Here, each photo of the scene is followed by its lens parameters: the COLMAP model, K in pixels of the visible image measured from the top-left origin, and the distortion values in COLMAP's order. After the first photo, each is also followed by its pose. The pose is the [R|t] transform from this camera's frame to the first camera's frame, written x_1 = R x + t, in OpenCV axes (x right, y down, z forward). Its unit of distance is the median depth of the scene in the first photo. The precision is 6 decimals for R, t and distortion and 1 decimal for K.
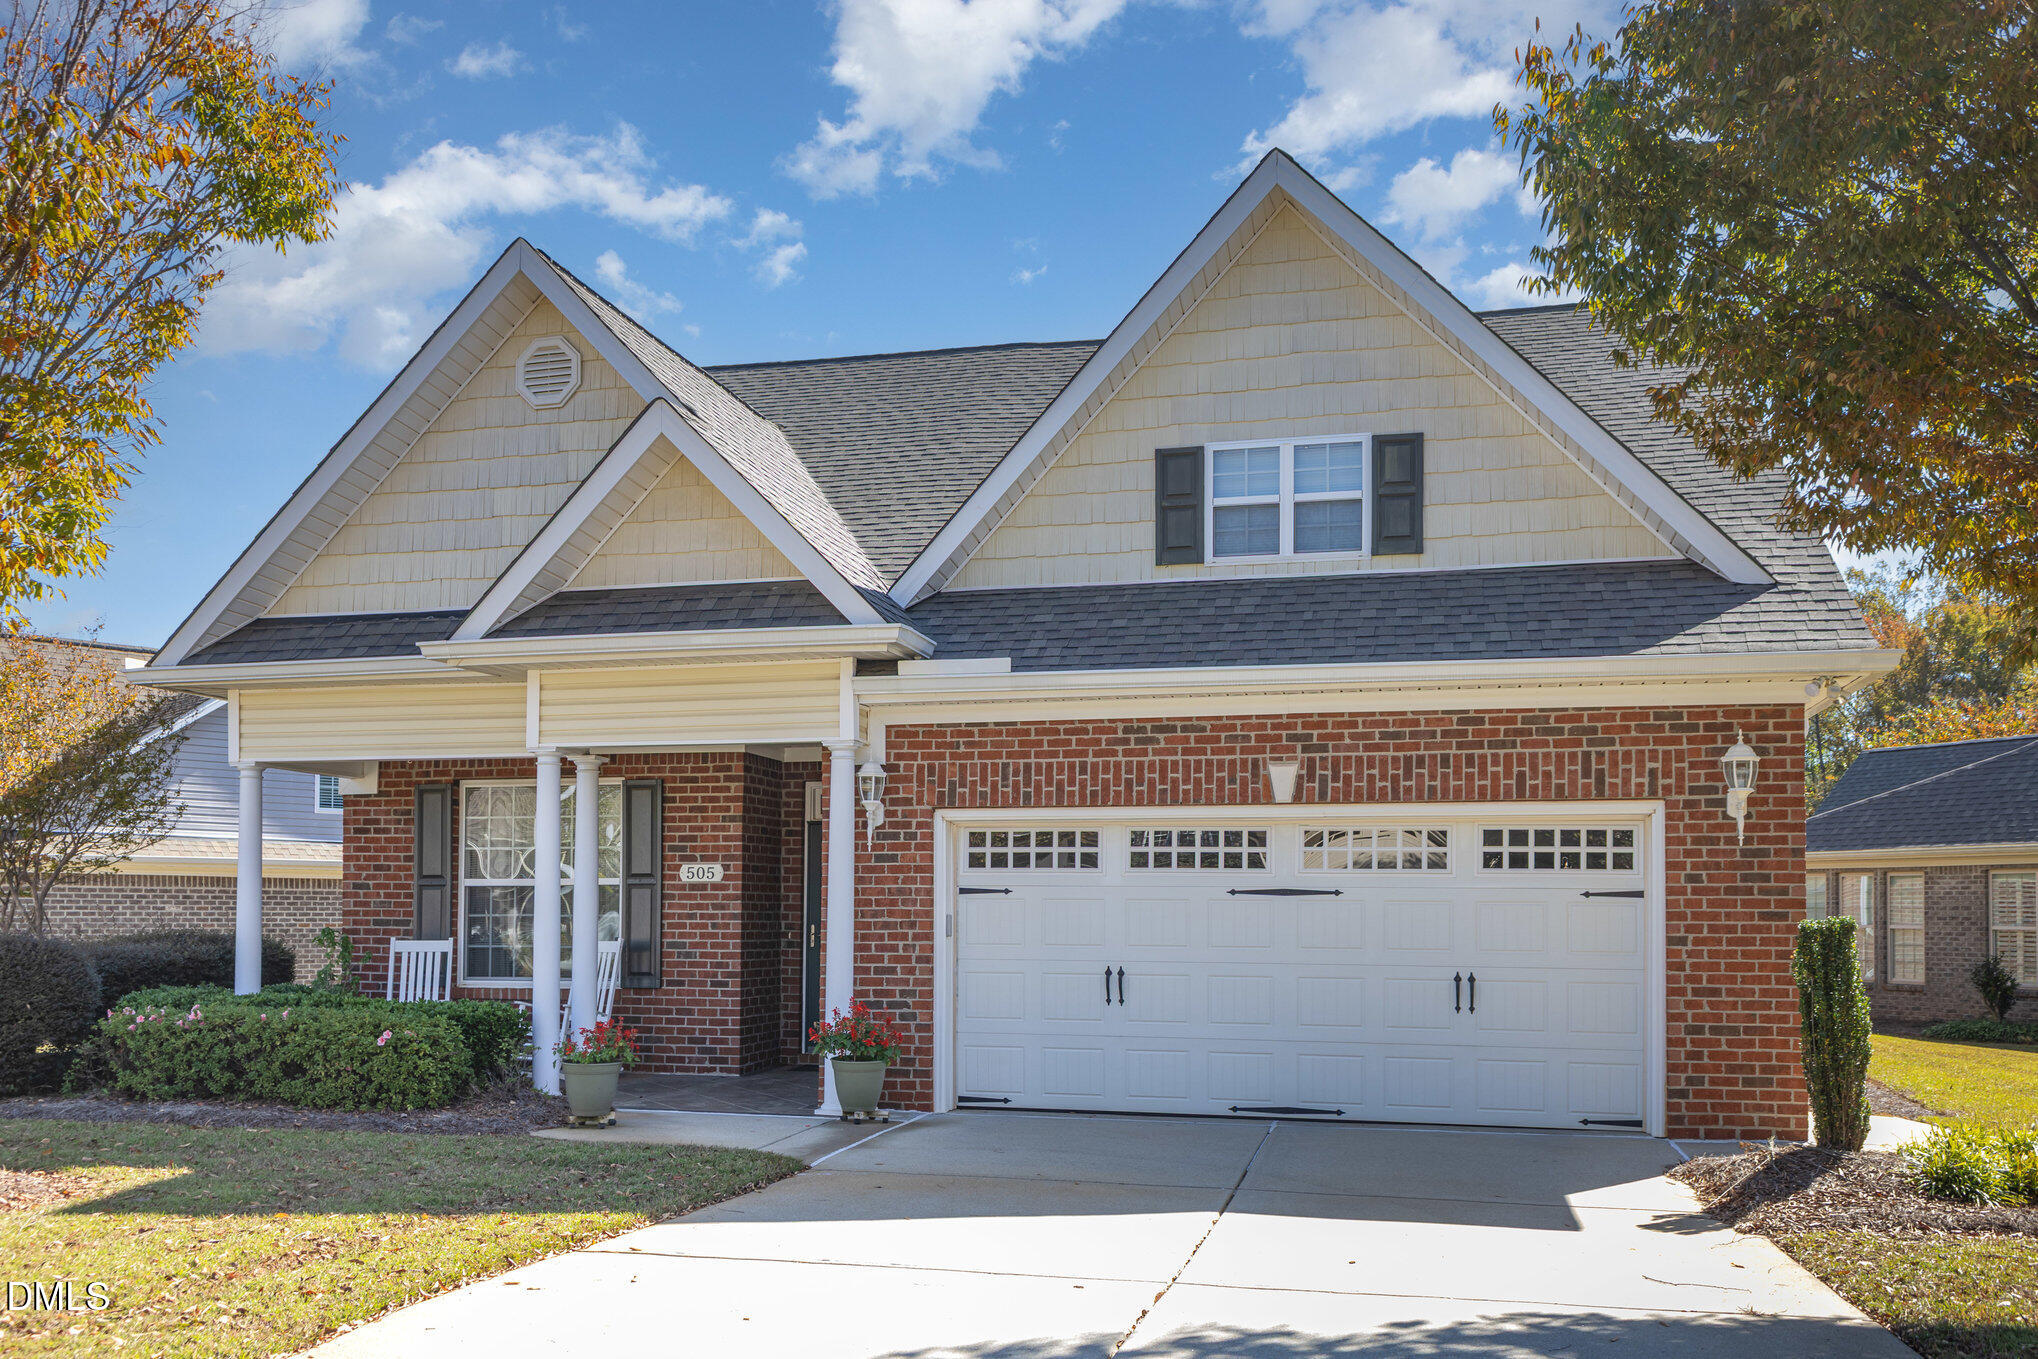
lens RADIAL K [[1754.7, 0, 1019.1], [0, 1754.7, 677.1], [0, 0, 1]] dist [-0.009591, 0.003034]
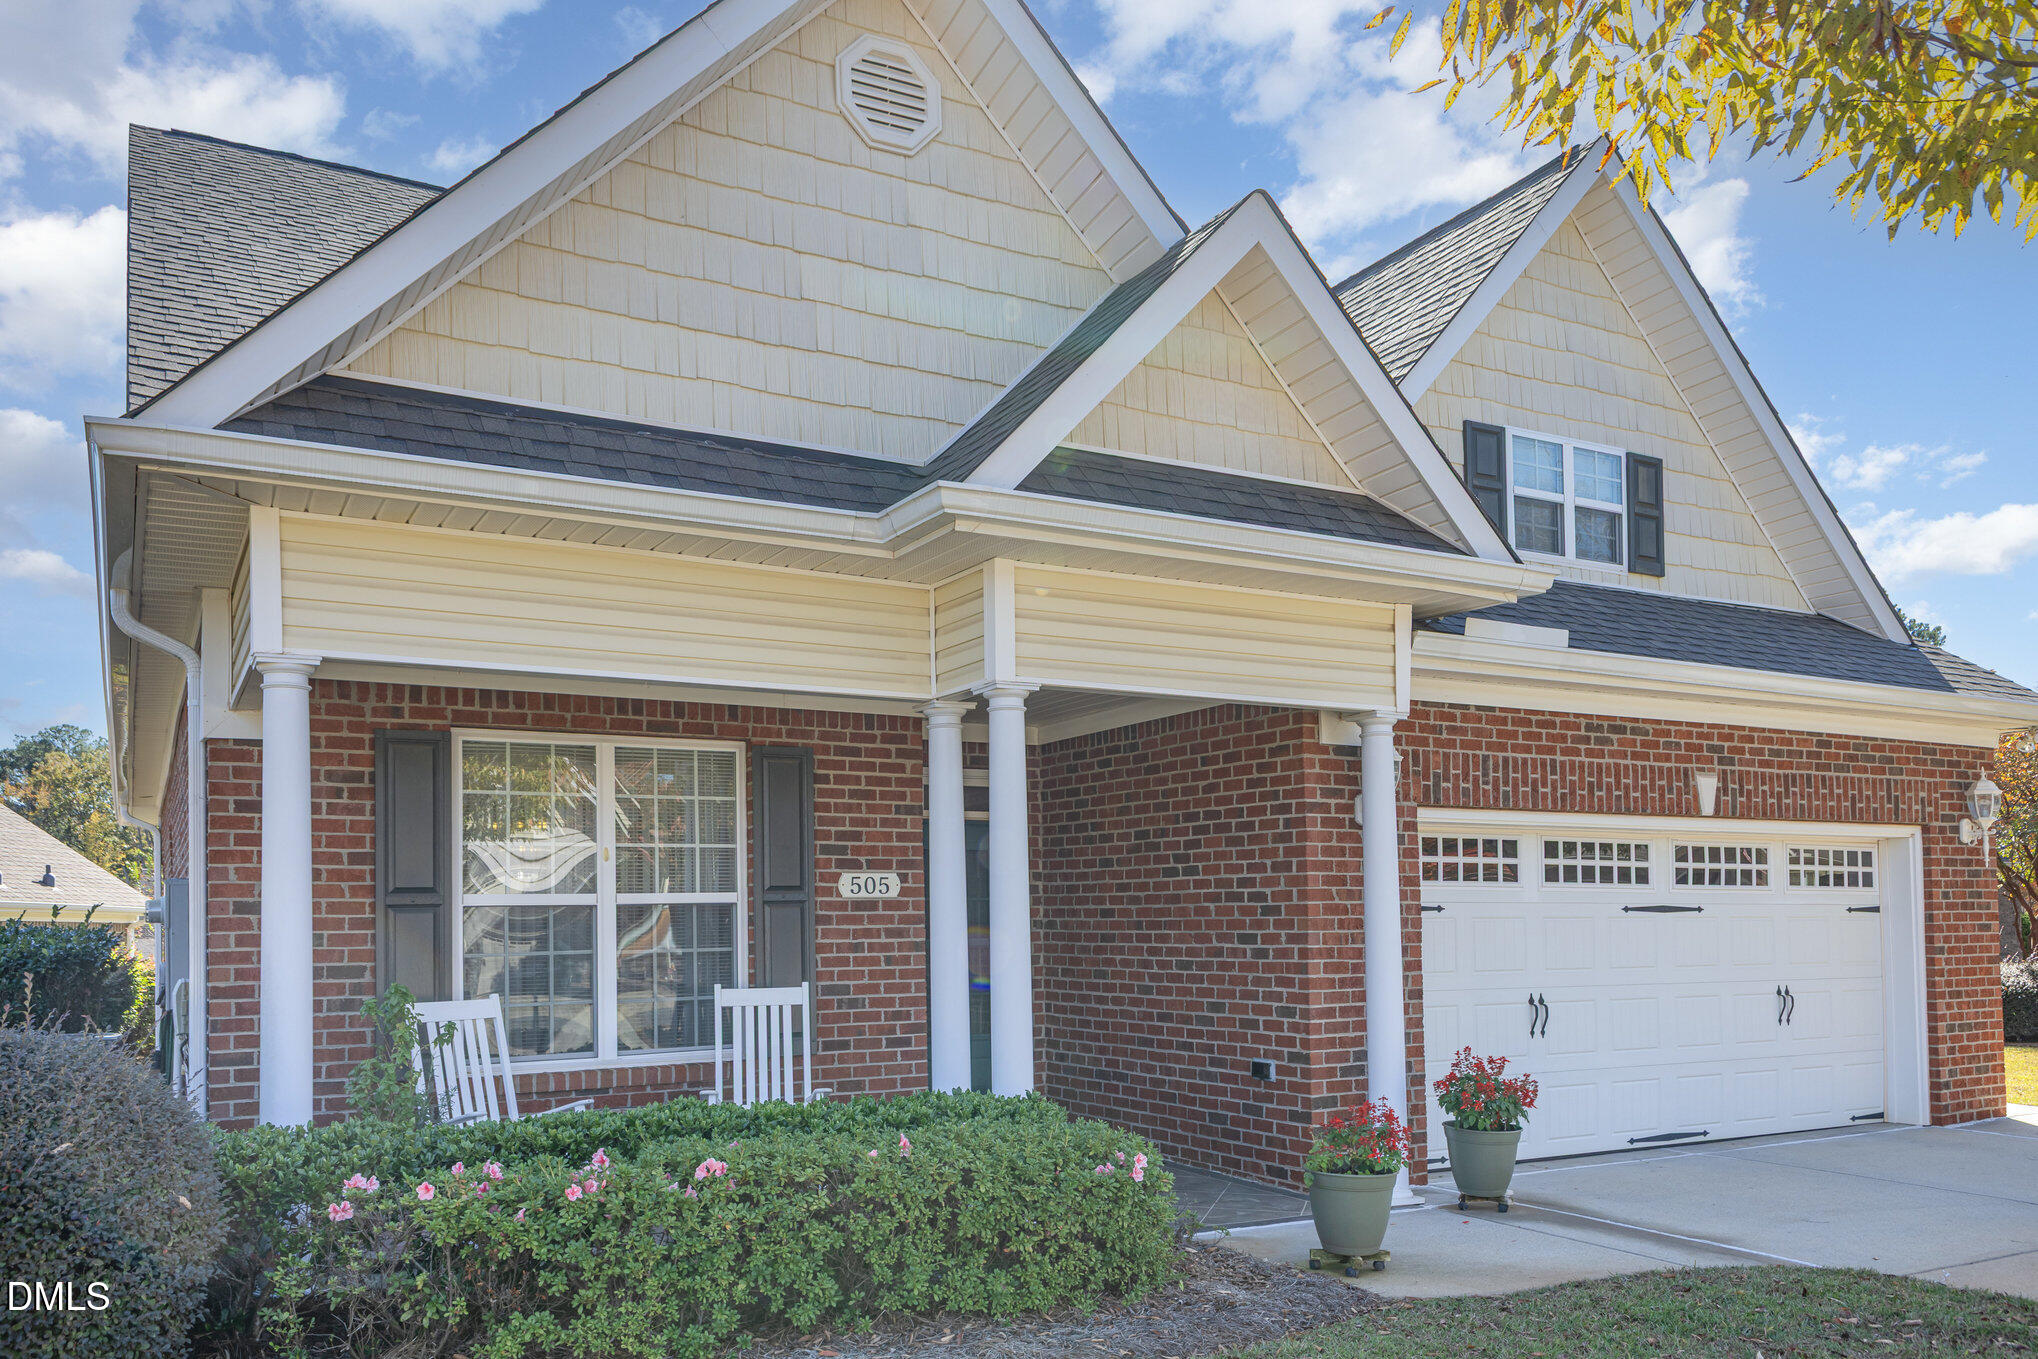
lens RADIAL K [[1542.1, 0, 983.9], [0, 1542.1, 760.6], [0, 0, 1]] dist [0.001487, -0.004705]
pose [[0.731076, 0.062455, 0.679432, -0.660435], [-0.078276, 0.996904, -0.007413, 0.073275], [-0.677791, -0.047764, 0.733701, 0.604793]]
